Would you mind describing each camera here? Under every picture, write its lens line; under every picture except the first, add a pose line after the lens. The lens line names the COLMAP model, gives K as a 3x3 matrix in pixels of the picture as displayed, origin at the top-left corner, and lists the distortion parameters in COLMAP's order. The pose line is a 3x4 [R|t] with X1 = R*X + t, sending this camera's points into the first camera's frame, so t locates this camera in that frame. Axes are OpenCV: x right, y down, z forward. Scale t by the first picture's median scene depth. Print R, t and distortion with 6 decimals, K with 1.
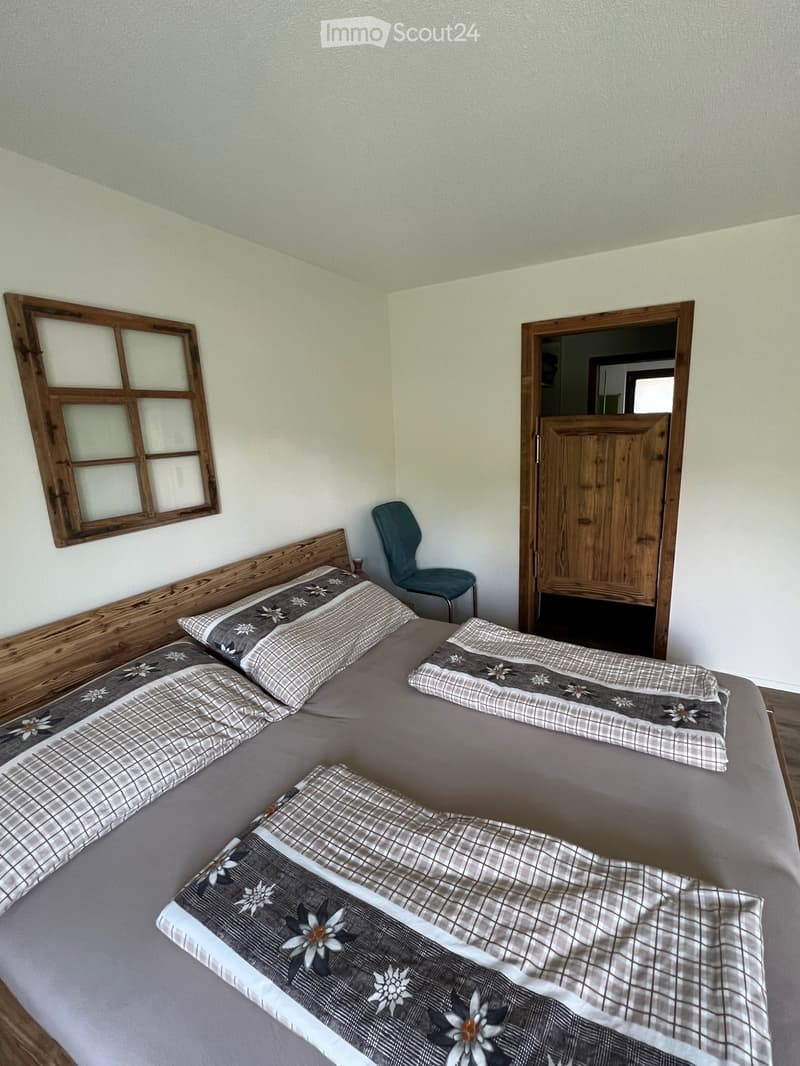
lens RADIAL K [[495.4, 0, 400.6], [0, 495.4, 532.6], [0, 0, 1]] dist [-0.000264, 0.000027]
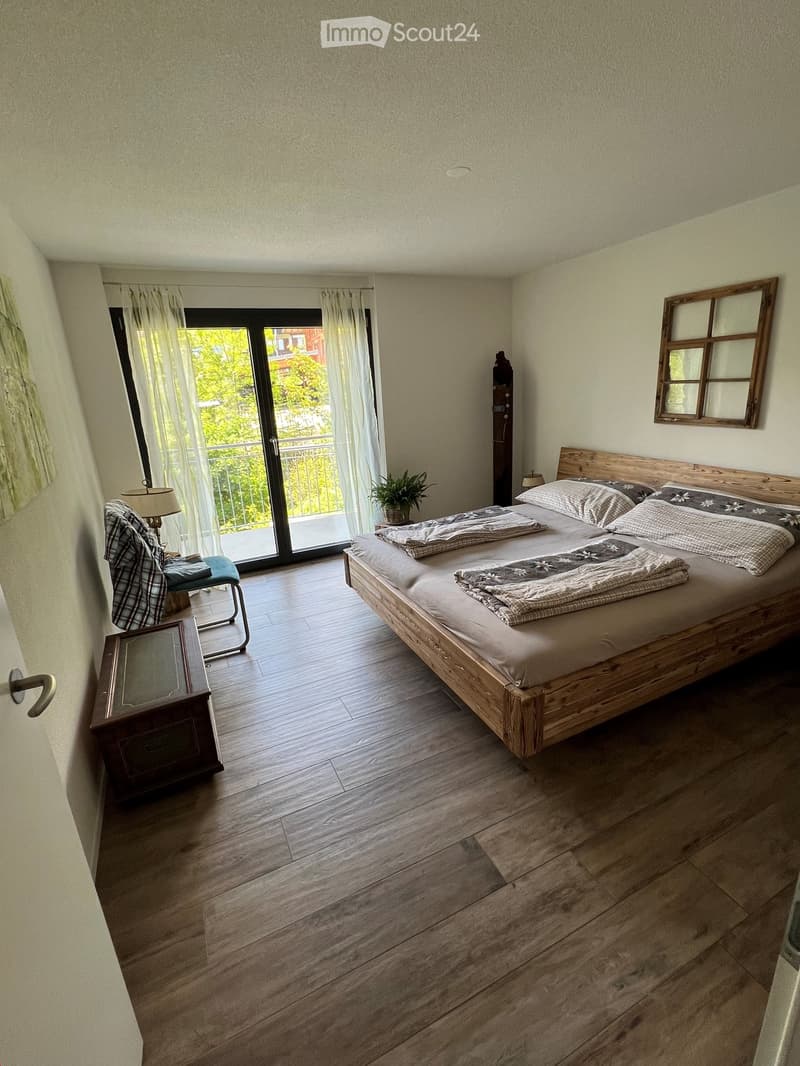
lens RADIAL K [[495.4, 0, 400.1], [0, 495.4, 530.6], [0, 0, 1]] dist [-0.000264, 0.000027]
pose [[-0.565683, 0.308336, -0.764808, 1.352953], [-0.102492, 0.893984, 0.436221, -0.299676], [0.818229, 0.325149, -0.474110, 1.048352]]
